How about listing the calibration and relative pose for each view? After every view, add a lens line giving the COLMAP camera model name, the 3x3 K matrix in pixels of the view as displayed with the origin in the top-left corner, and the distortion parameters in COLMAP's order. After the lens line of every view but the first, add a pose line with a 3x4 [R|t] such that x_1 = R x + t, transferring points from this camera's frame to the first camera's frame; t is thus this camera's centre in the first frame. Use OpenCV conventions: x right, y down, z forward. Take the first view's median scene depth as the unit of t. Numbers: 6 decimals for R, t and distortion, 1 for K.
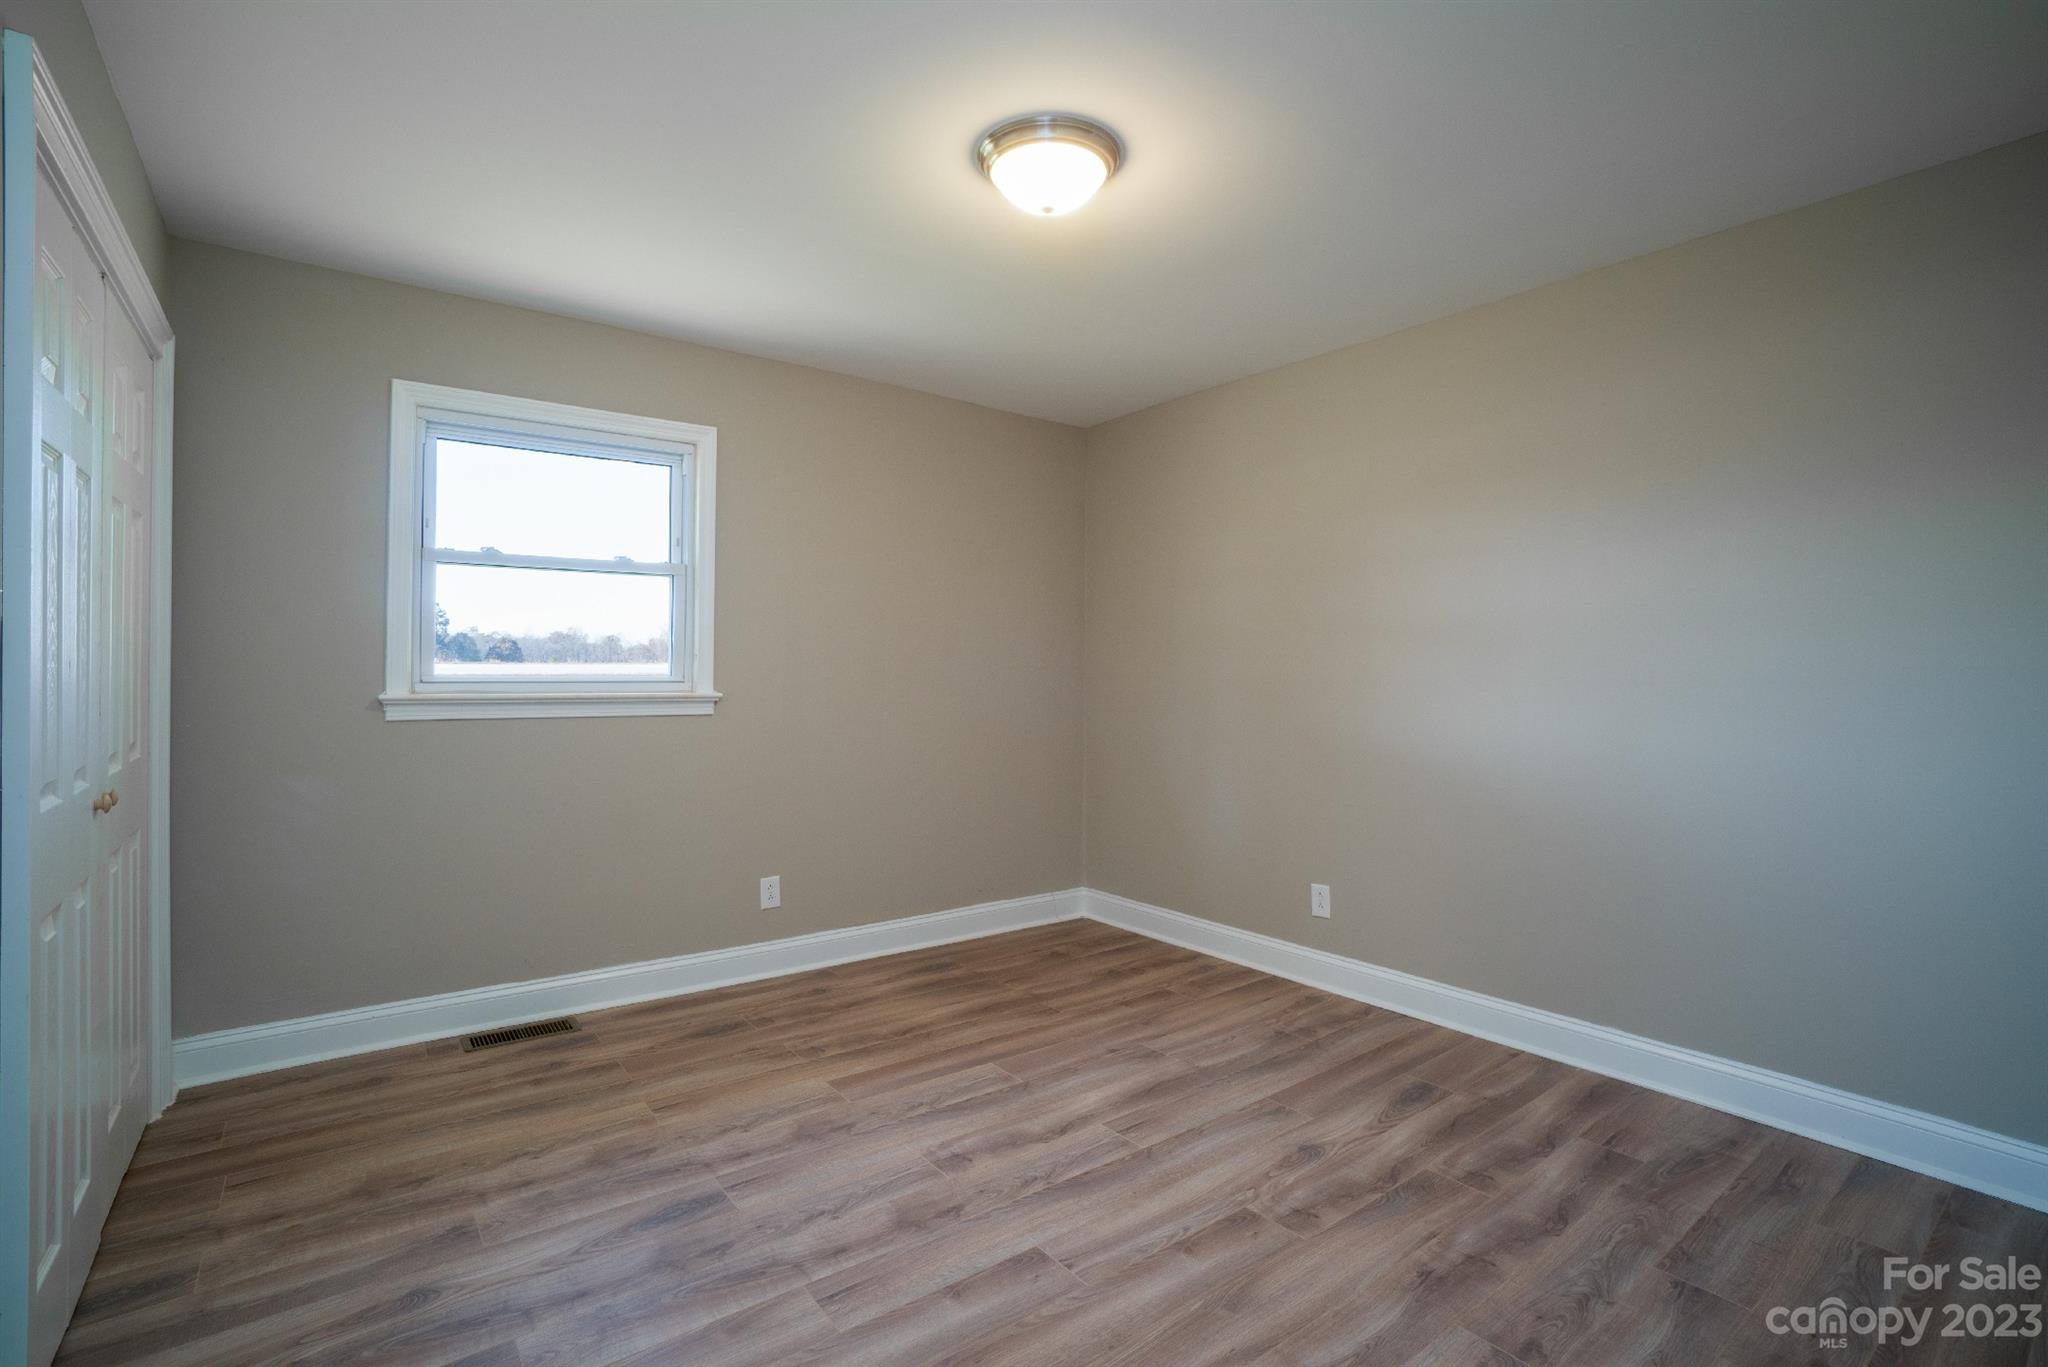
lens RADIAL K [[917.6, 0, 1019.9], [0, 917.6, 672.1], [0, 0, 1]] dist [0.000631, 0.000181]
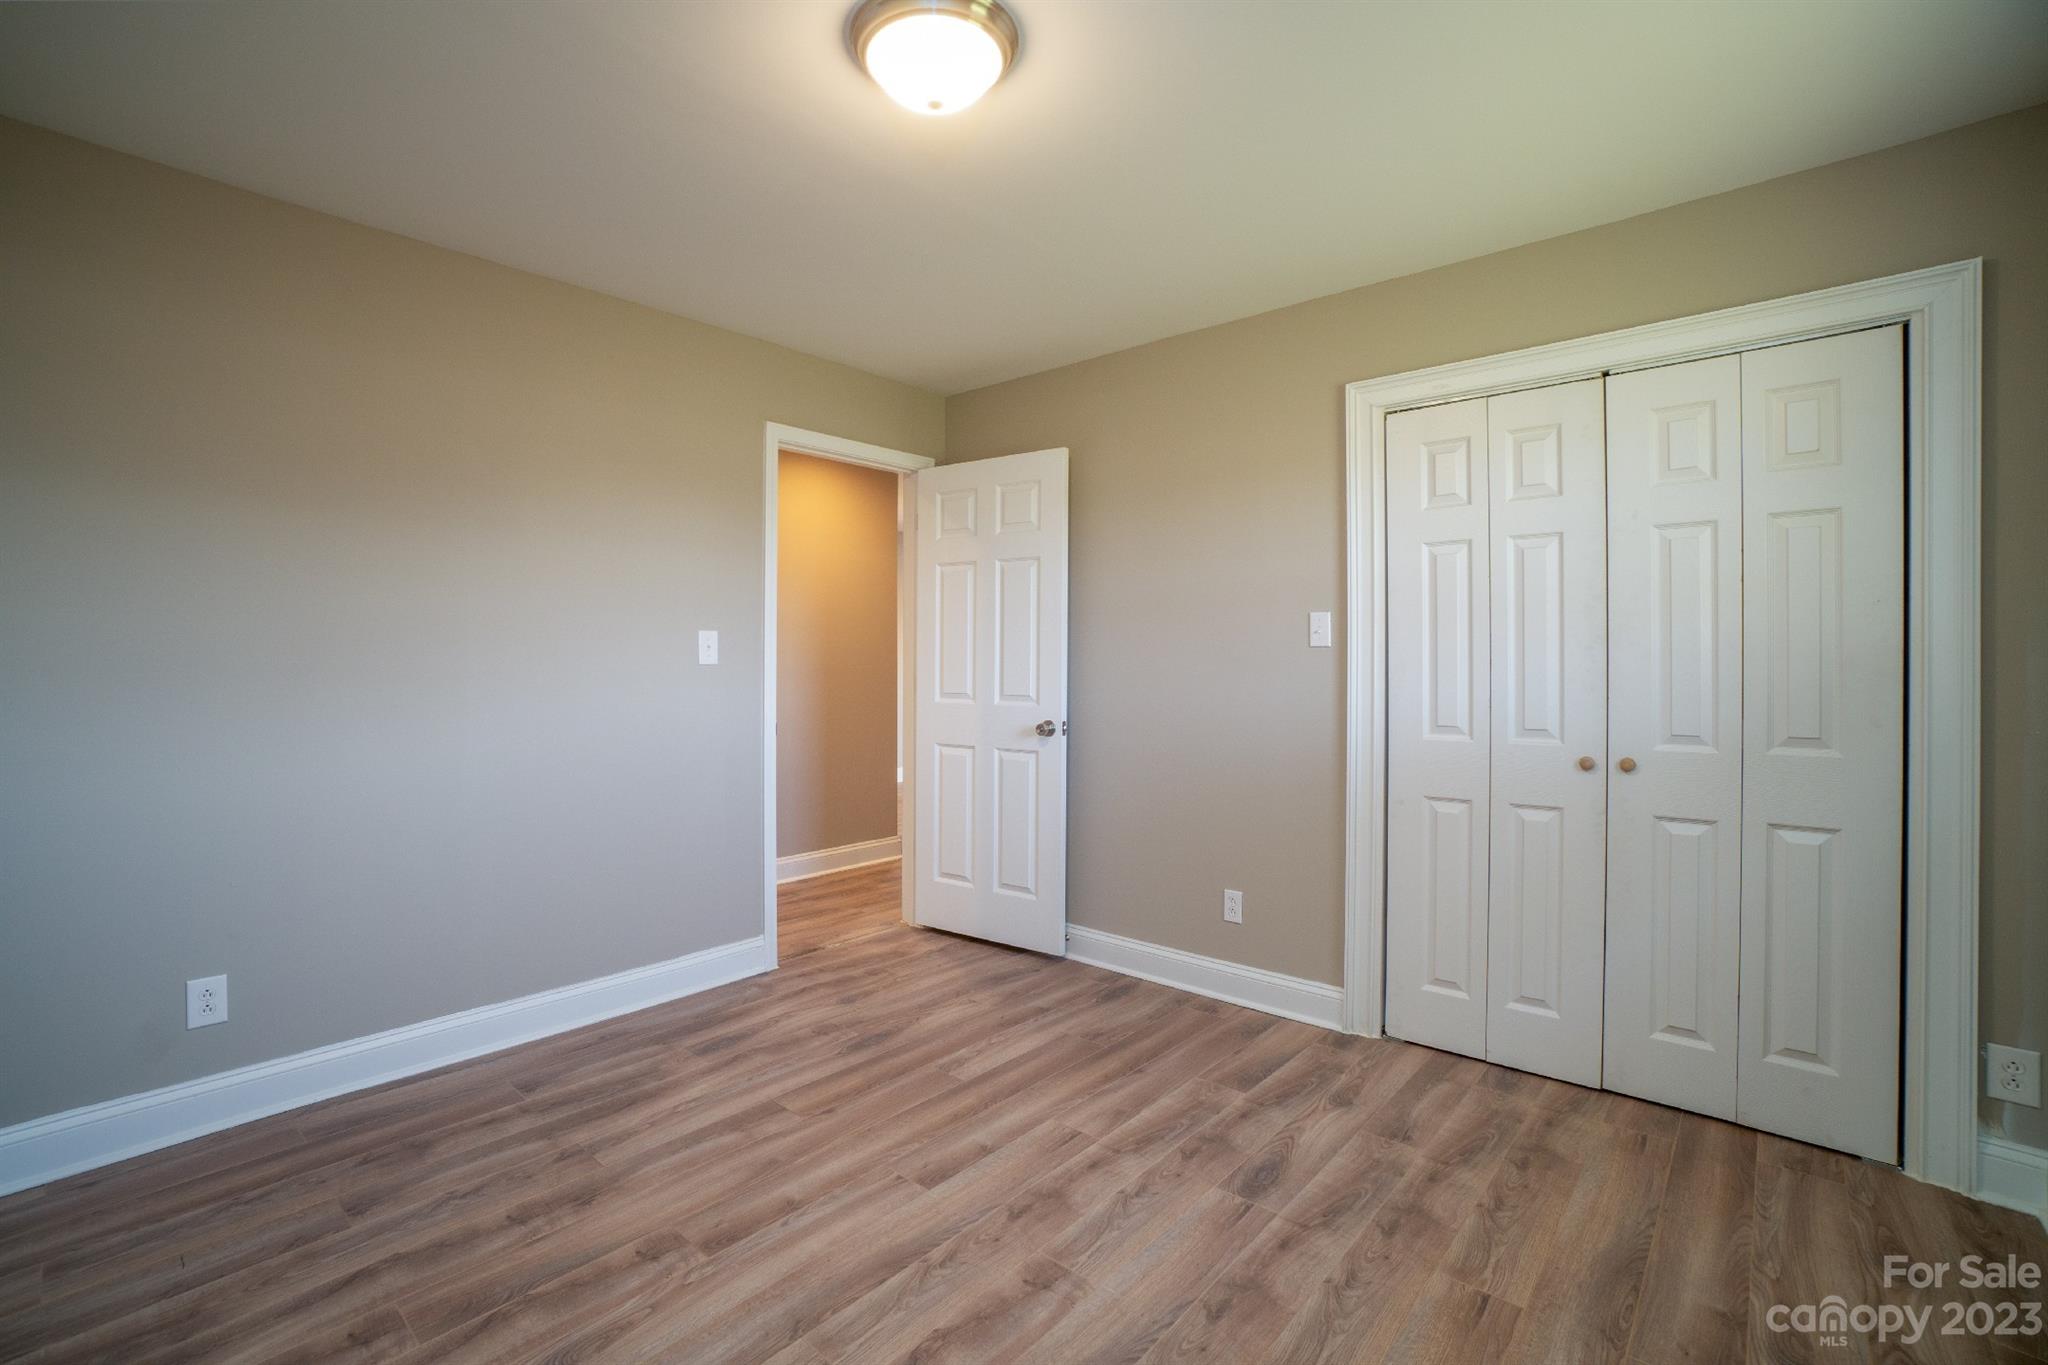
lens RADIAL K [[917.6, 0, 1026.6], [0, 917.6, 670.4], [0, 0, 1]] dist [0.000631, 0.000181]
pose [[-0.977541, -0.006364, -0.210650, 0.133816], [-0.009068, 0.999888, 0.011876, -0.022401], [0.210551, 0.013520, -0.977489, 1.991333]]
